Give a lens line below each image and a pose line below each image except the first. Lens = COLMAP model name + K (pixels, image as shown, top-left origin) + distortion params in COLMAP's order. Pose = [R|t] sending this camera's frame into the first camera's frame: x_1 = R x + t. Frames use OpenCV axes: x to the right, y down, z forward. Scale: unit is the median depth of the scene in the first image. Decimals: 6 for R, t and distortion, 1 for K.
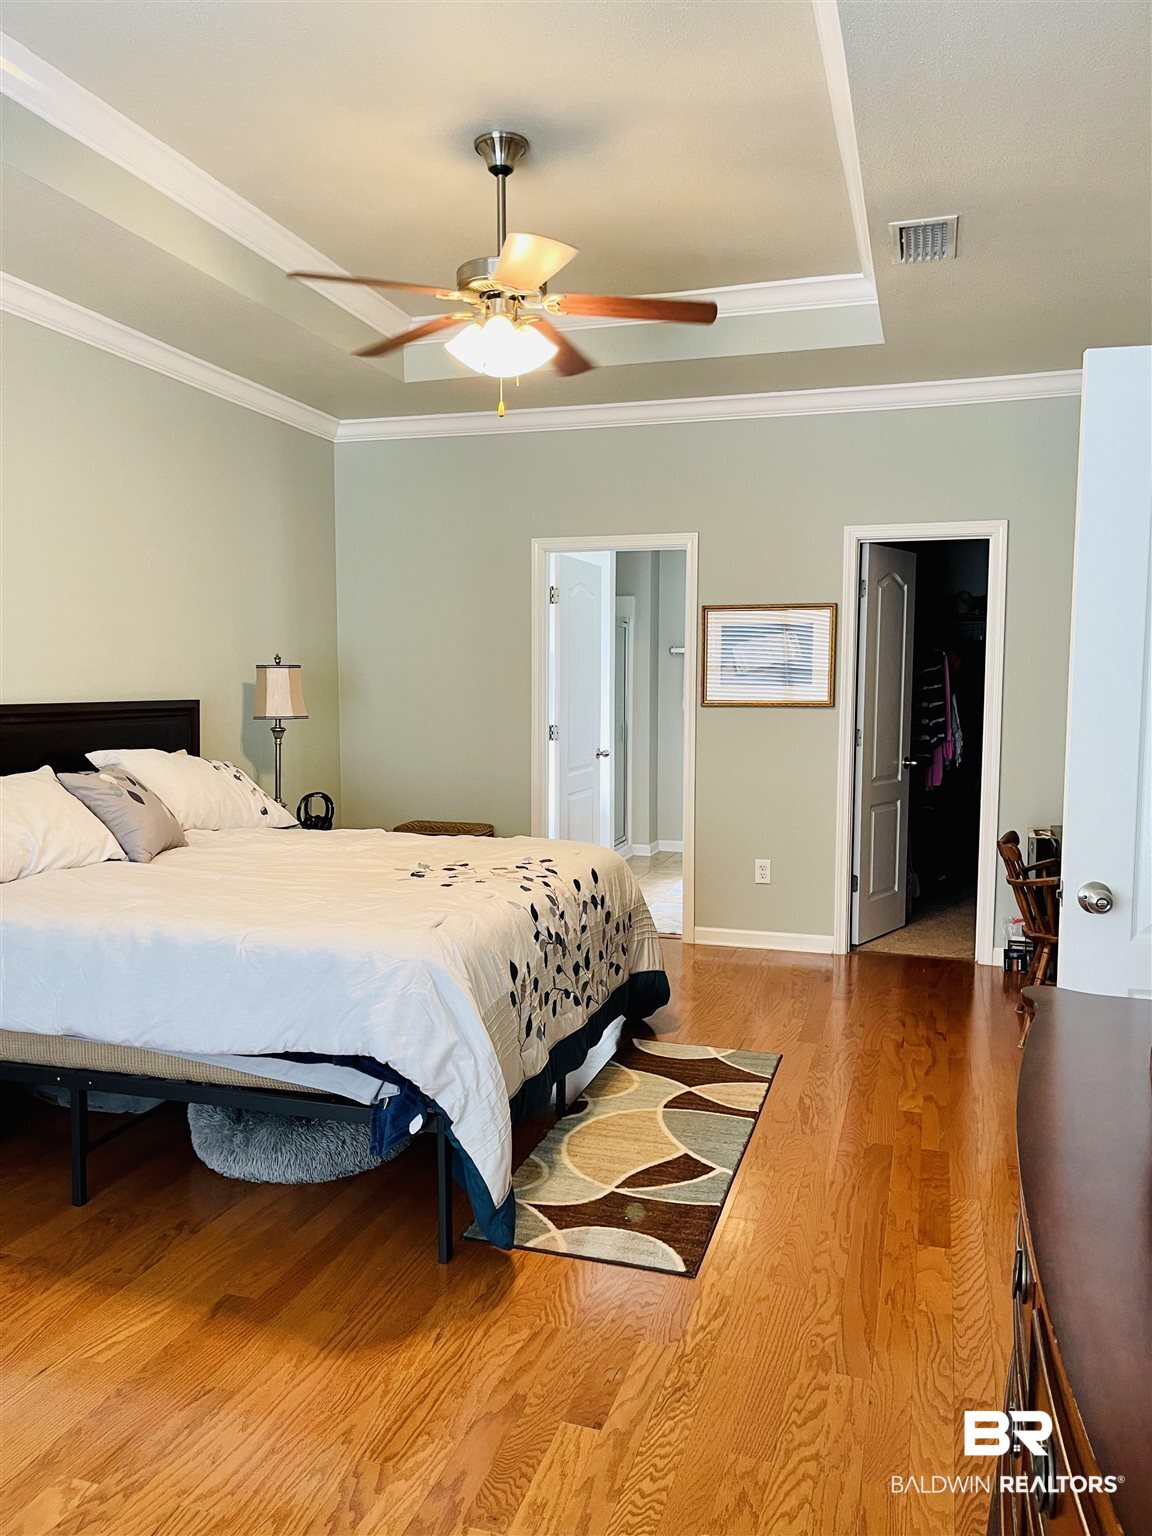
lens RADIAL K [[1157.3, 0, 572.4], [0, 1157.3, 783.9], [0, 0, 1]] dist [0.048778, -0.049401]
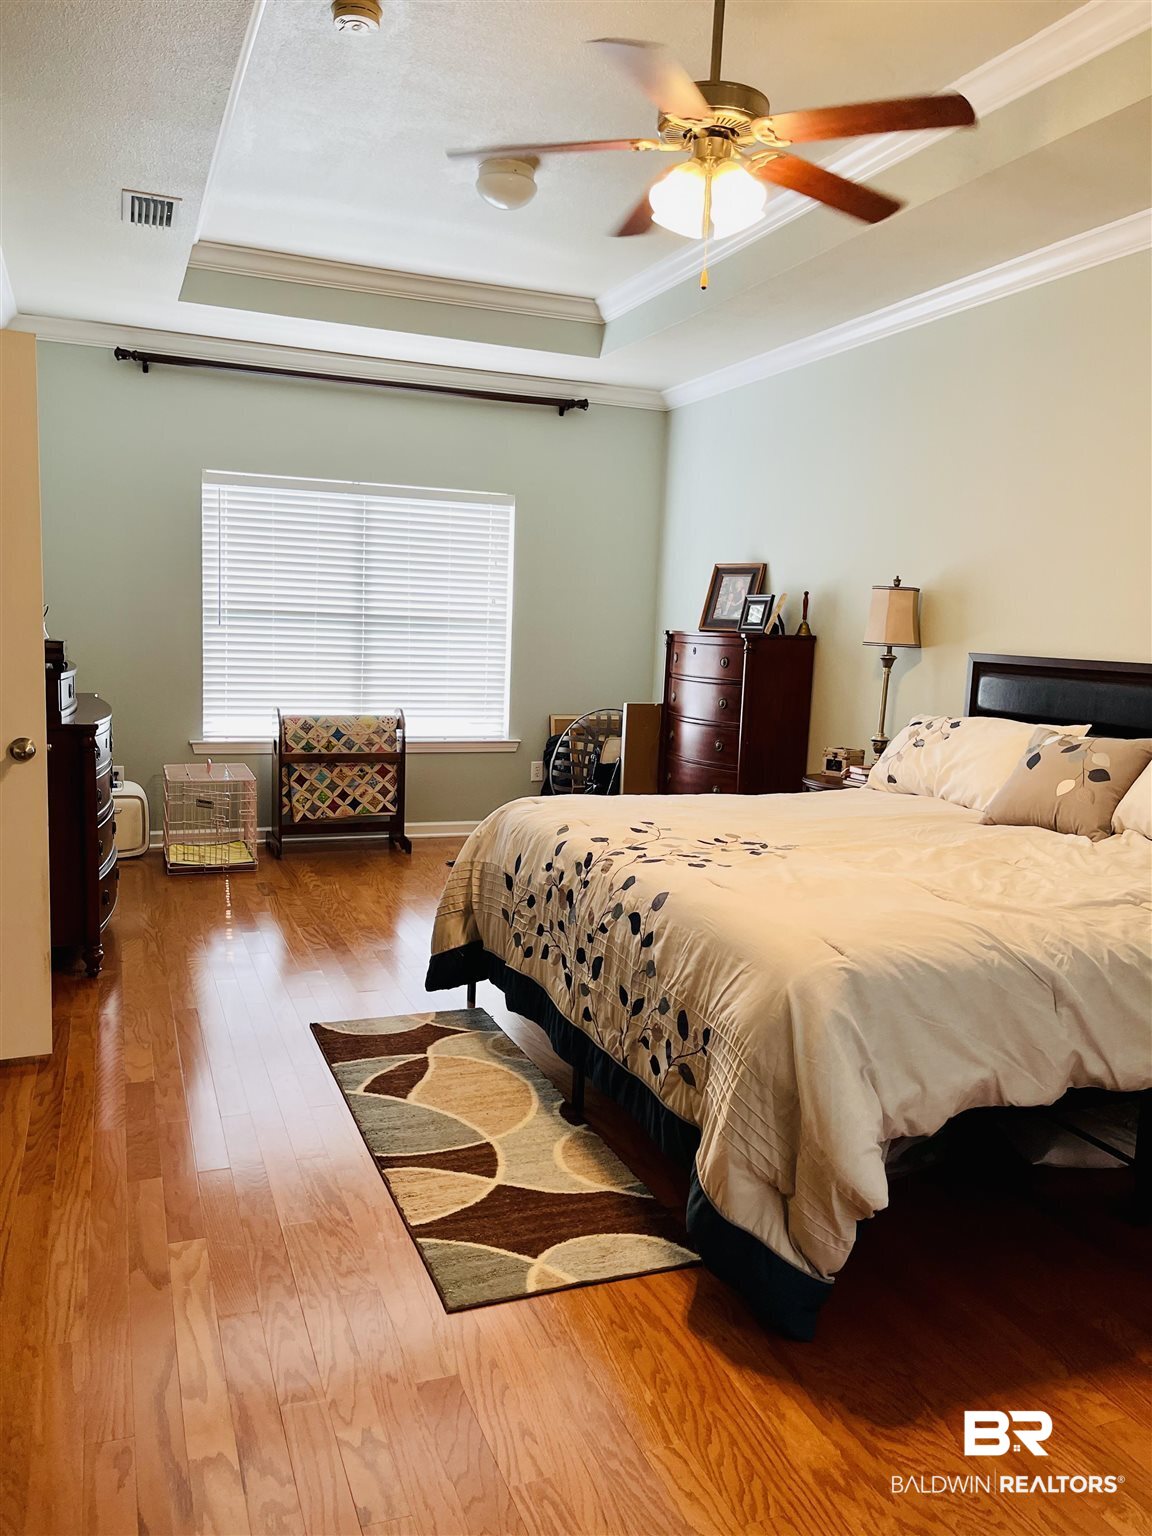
lens RADIAL K [[1157.3, 0, 572.4], [0, 1157.3, 783.9], [0, 0, 1]] dist [0.048778, -0.049401]
pose [[-0.779088, 0.049758, -0.624937, 0.517555], [-0.101154, 0.973806, 0.203640, -0.130421], [0.618700, 0.221869, -0.753648, 1.567551]]
